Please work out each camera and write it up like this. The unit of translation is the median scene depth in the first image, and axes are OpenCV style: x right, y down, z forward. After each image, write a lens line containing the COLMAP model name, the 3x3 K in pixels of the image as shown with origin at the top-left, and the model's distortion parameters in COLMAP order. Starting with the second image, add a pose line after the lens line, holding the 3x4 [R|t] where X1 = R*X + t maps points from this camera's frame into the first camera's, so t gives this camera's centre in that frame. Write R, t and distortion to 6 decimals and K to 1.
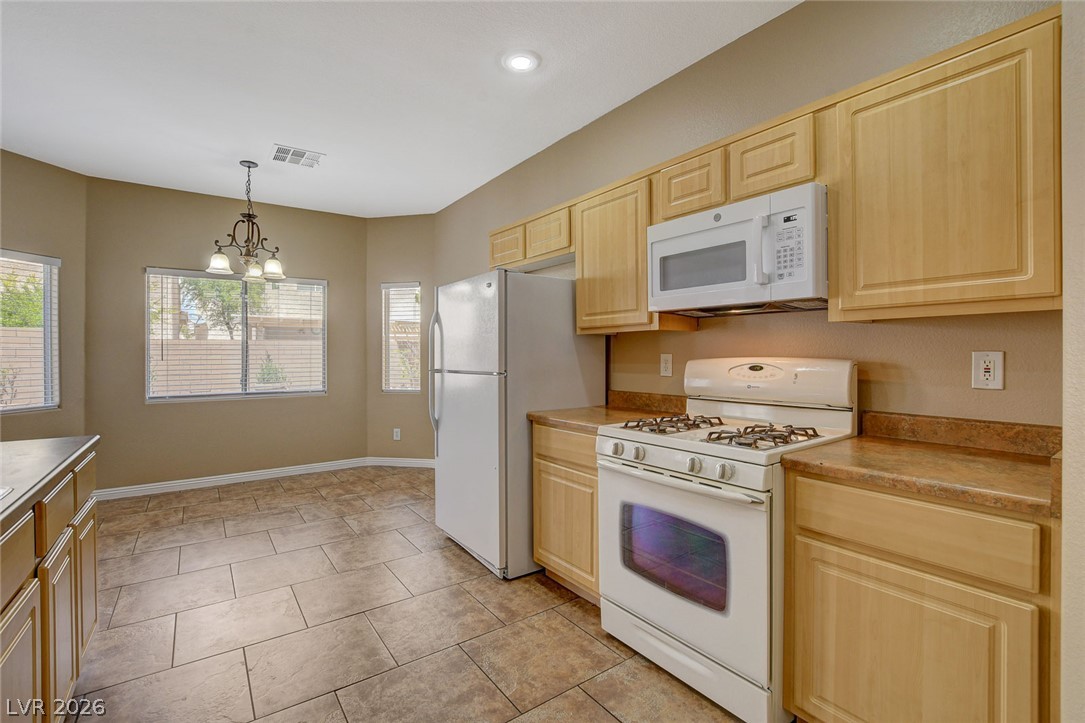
lens RADIAL K [[485.6, 0, 539.5], [0, 485.6, 355.3], [0, 0, 1]] dist [-0.018963, 0.000430]
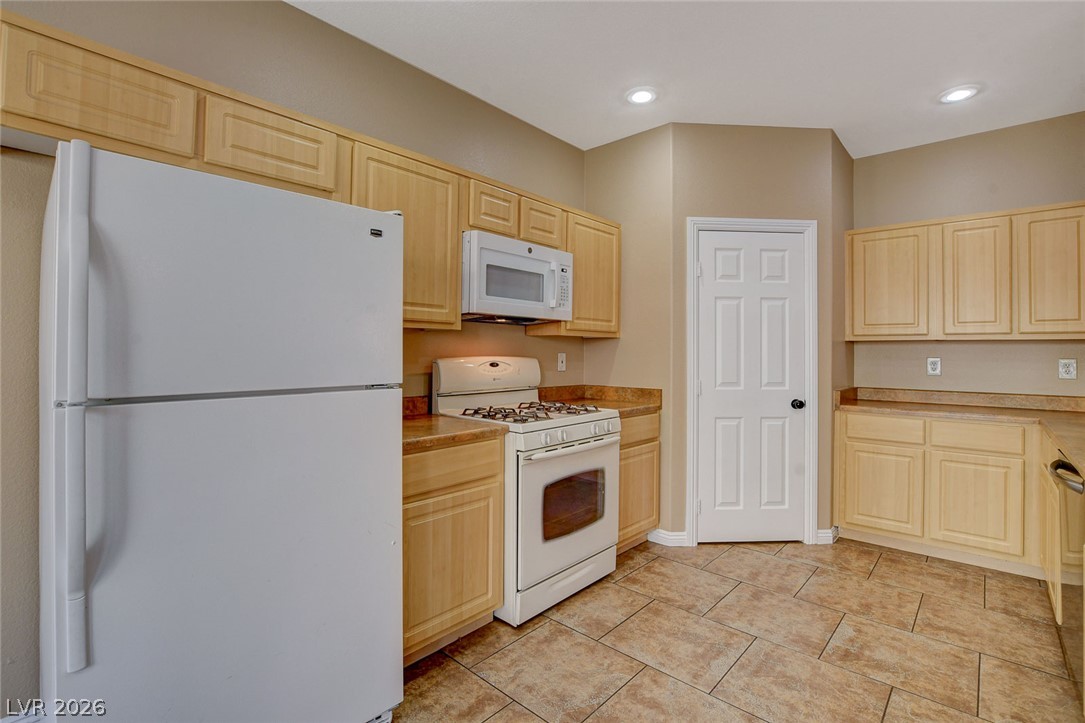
lens RADIAL K [[501.3, 0, 540.7], [0, 501.3, 345.1], [0, 0, 1]] dist [-0.022213, -0.000026]
pose [[-0.209960, 0.018168, 0.977541, -0.525875], [-0.000796, 0.999824, -0.018753, -0.000476], [-0.977710, -0.004716, -0.209908, 0.679744]]
